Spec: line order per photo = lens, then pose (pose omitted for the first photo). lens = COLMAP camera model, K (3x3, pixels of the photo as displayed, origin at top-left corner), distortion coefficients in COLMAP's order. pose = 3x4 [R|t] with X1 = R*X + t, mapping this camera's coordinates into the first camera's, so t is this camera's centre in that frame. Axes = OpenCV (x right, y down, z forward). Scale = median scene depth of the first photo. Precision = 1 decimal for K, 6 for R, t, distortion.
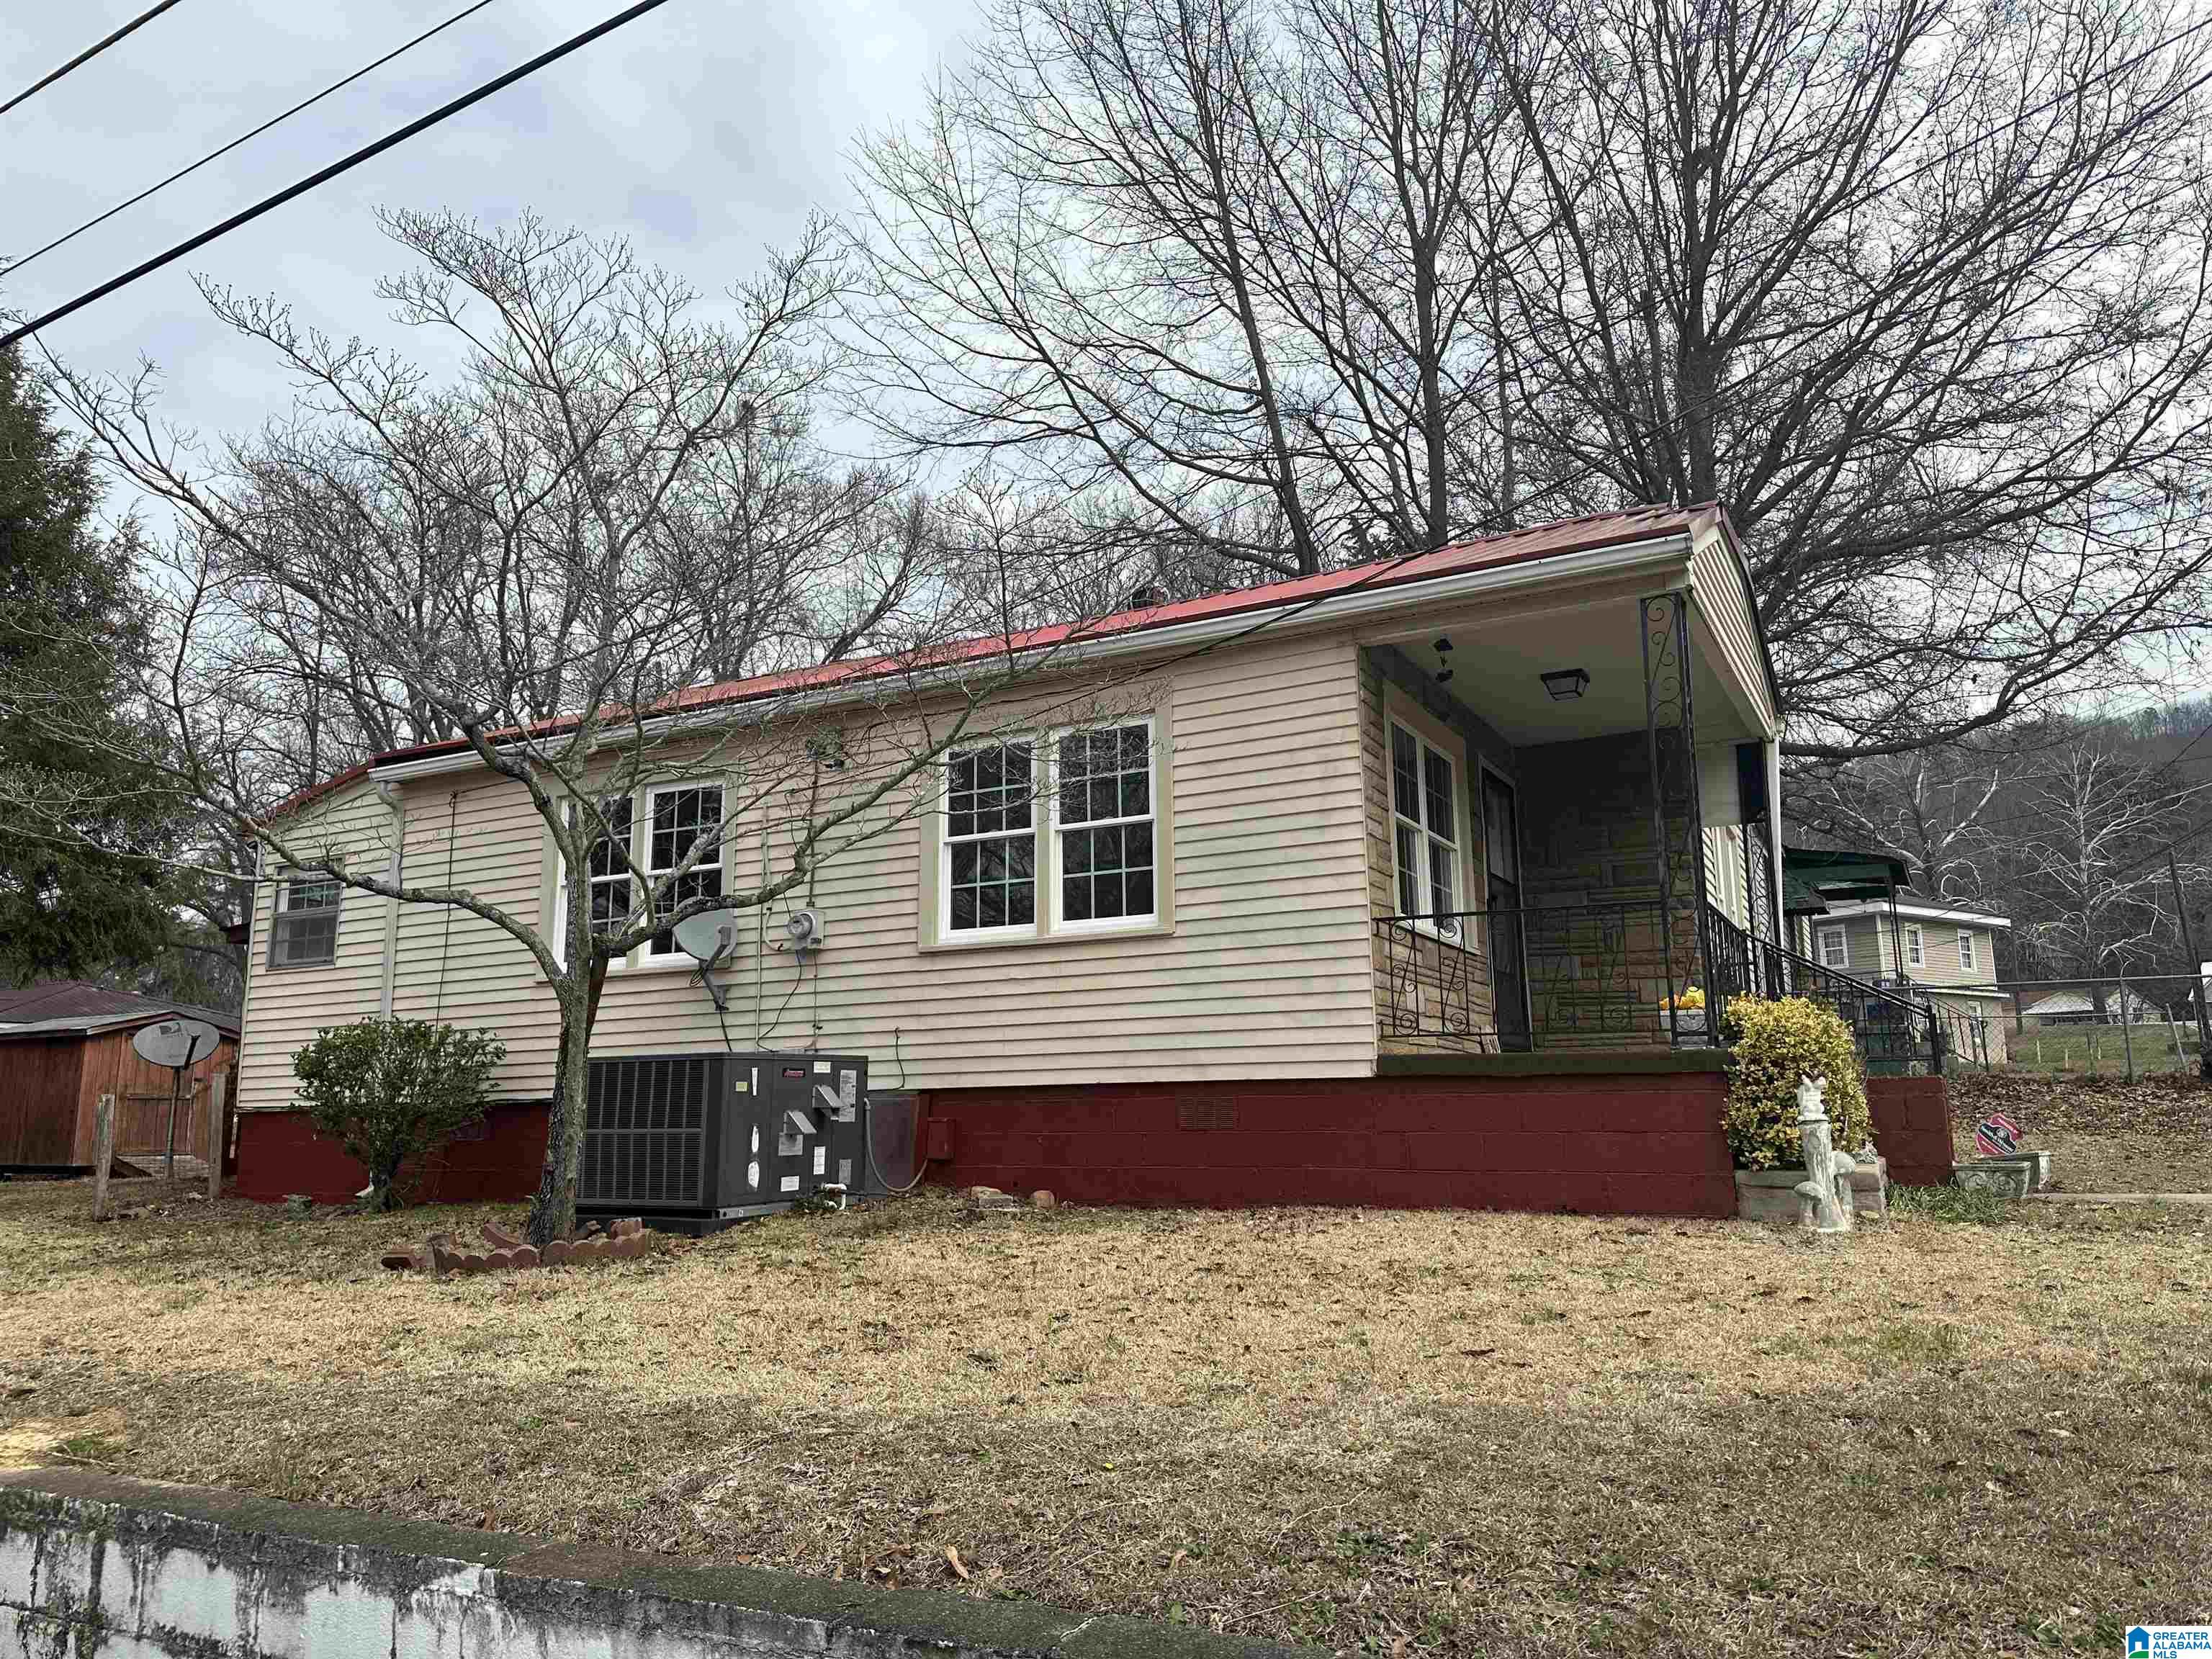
lens RADIAL K [[1524.1, 0, 1106.0], [0, 1524.1, 829.5], [0, 0, 1]] dist [0.170634, -0.315479]
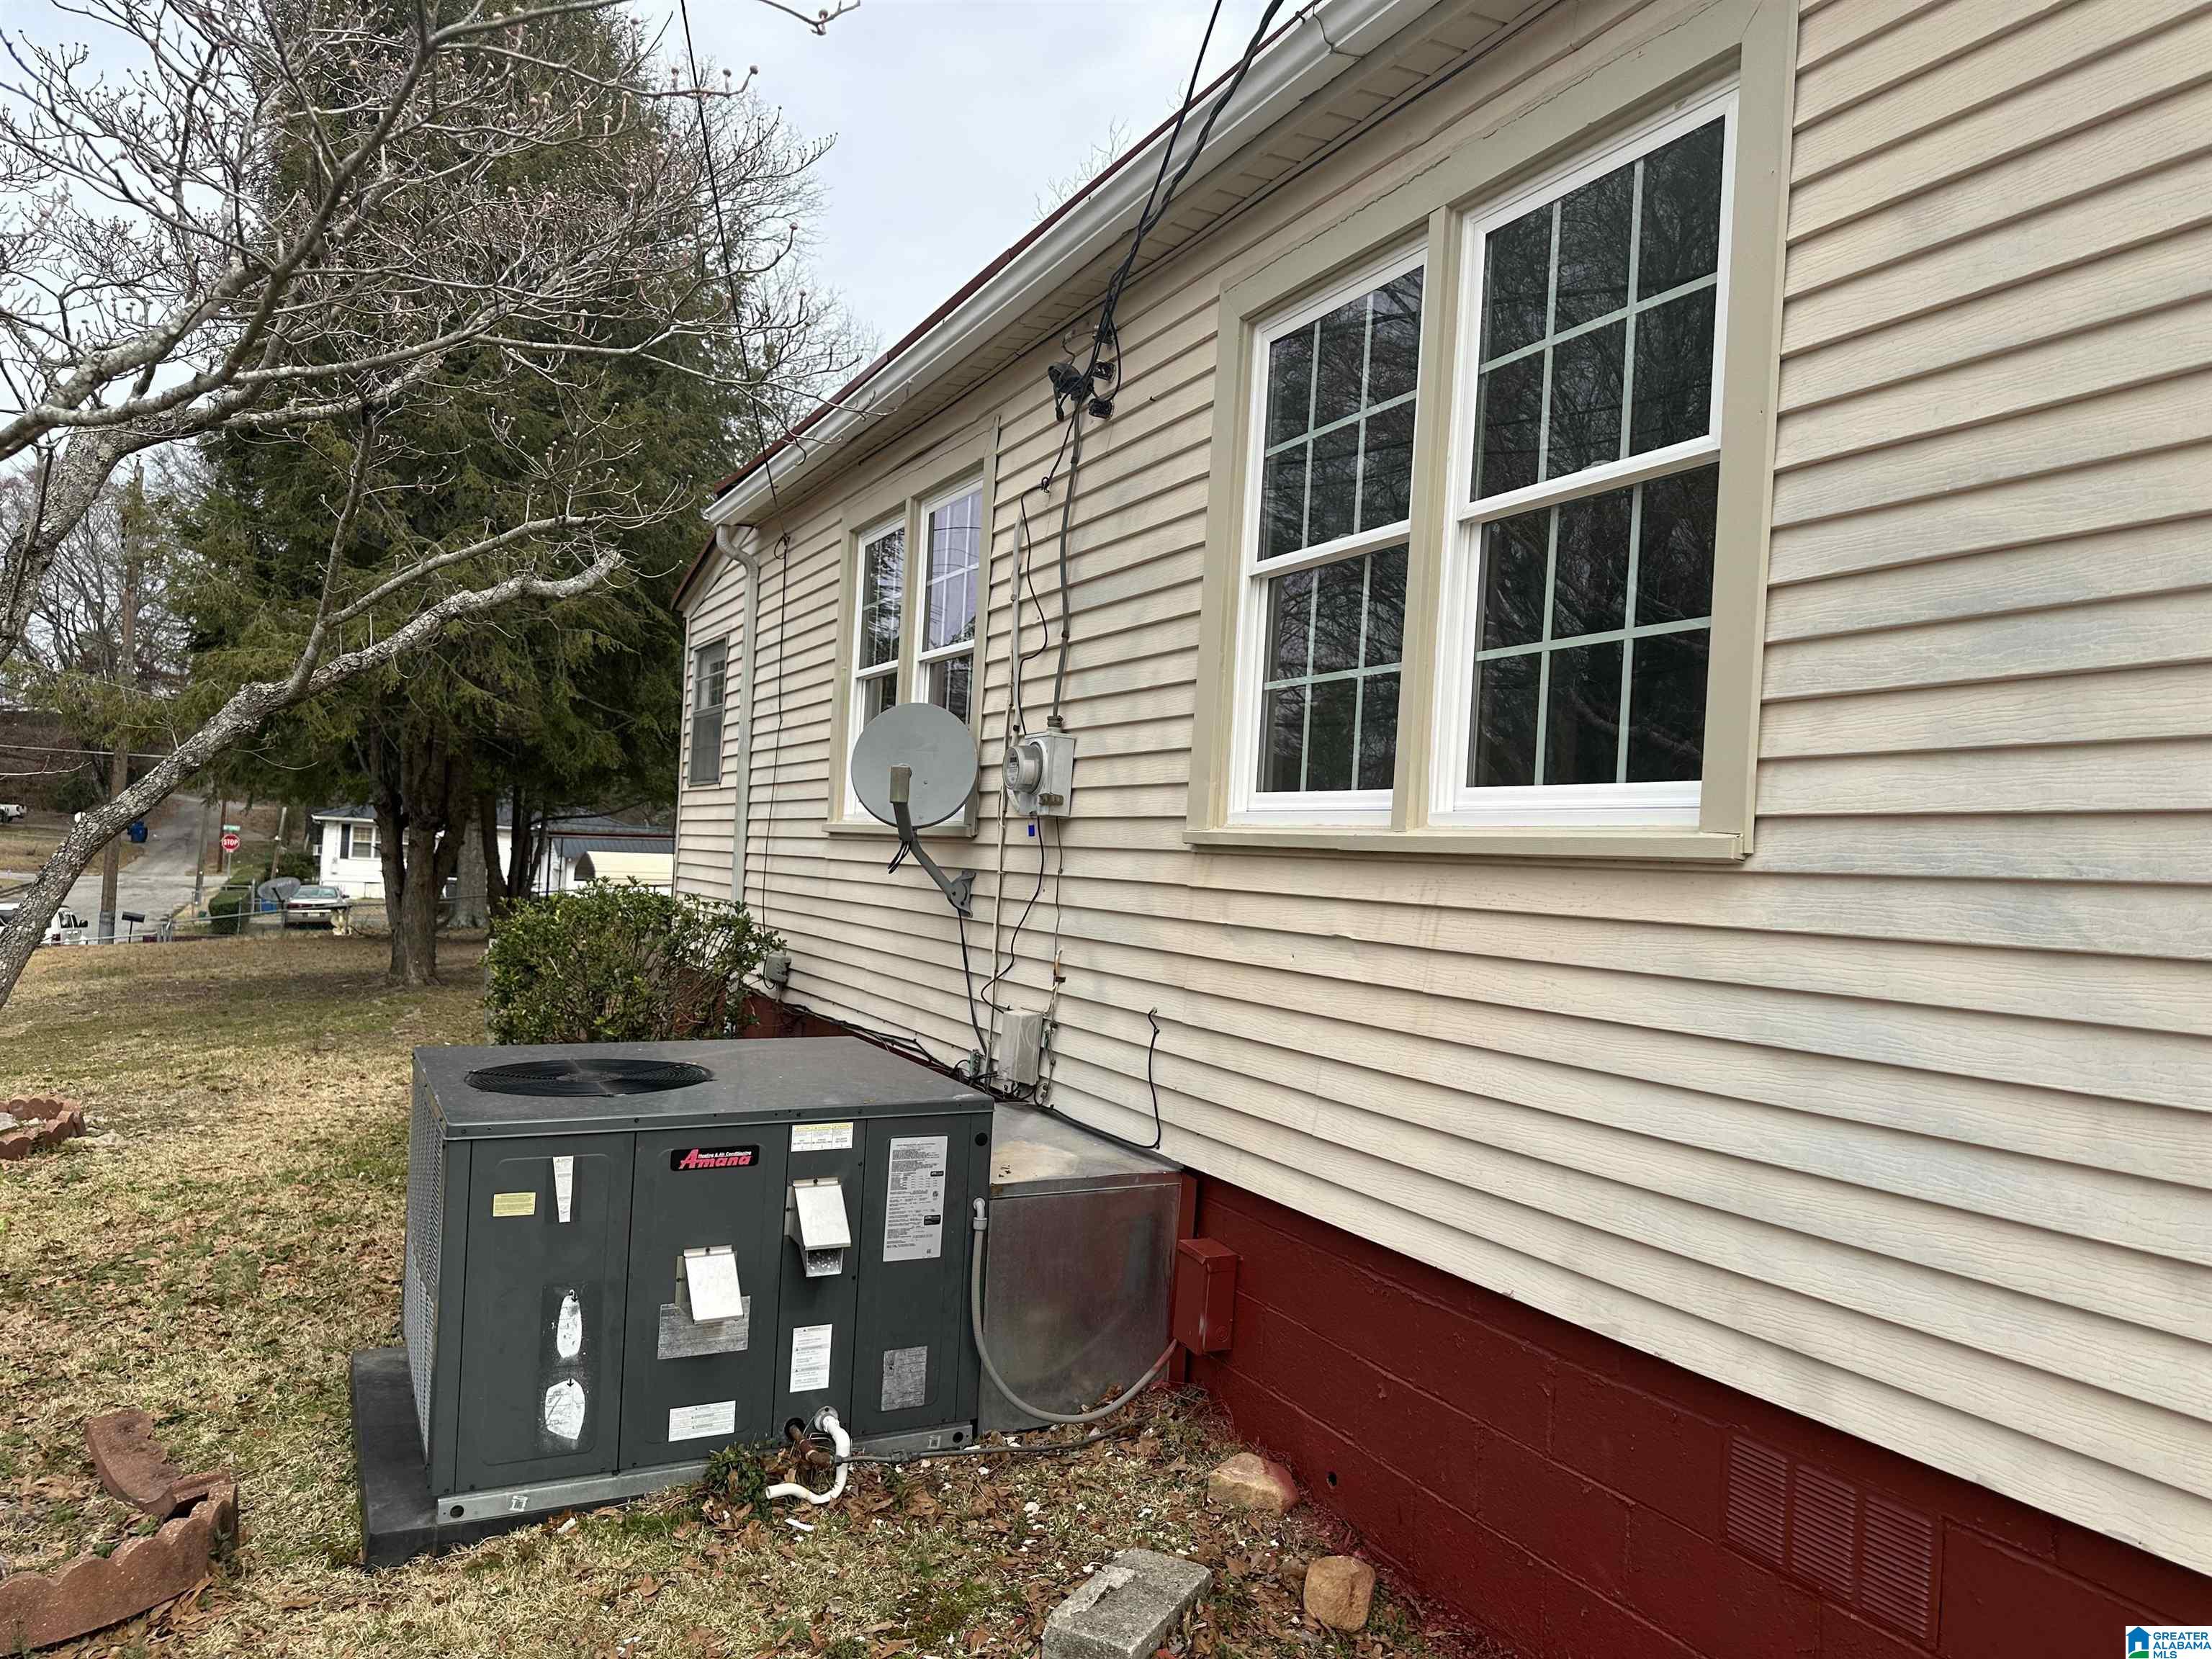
lens RADIAL K [[1524.1, 0, 1106.0], [0, 1524.1, 829.5], [0, 0, 1]] dist [0.170634, -0.315479]
pose [[0.809465, 0.043633, -0.585544, 0.109734], [0.051345, 0.988155, 0.144614, 0.014913], [0.584919, -0.147125, 0.797637, 0.672975]]
